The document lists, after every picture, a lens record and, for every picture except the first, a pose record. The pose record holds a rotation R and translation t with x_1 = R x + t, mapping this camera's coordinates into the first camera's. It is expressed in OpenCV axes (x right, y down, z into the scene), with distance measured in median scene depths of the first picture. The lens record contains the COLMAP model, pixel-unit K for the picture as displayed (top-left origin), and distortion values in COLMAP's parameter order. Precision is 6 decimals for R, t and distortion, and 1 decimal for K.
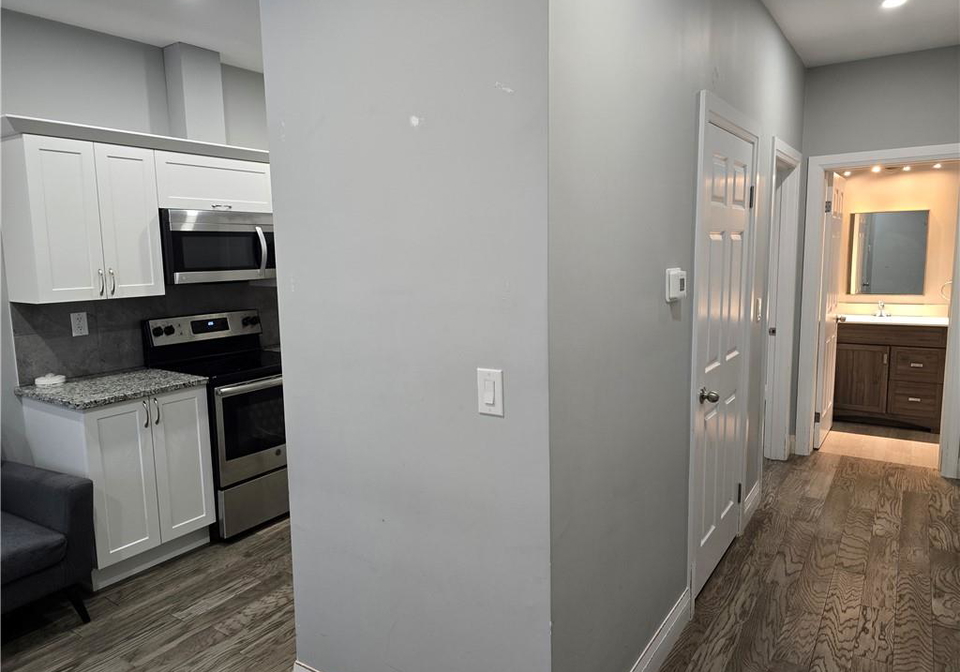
lens RADIAL K [[639.8, 0, 472.2], [0, 639.8, 334.4], [0, 0, 1]] dist [0.063499, -0.058698]
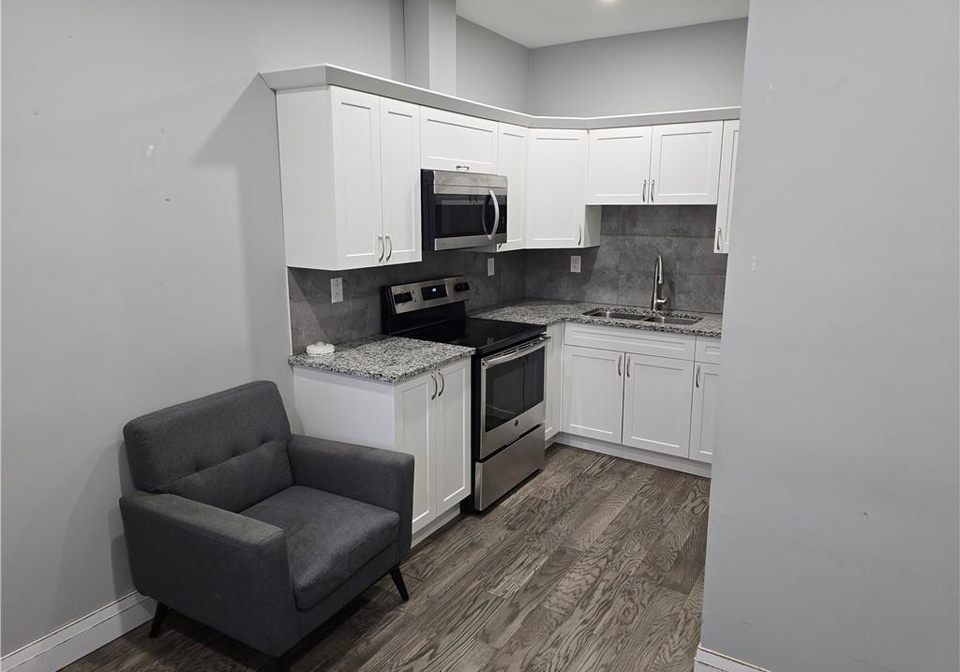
lens RADIAL K [[639.8, 0, 482.2], [0, 639.8, 333.2], [0, 0, 1]] dist [0.063499, -0.058698]
pose [[0.998911, 0.015674, 0.043954, -0.446574], [-0.018479, 0.997769, 0.064157, -0.017889], [-0.042850, -0.064899, 0.996971, 0.046506]]
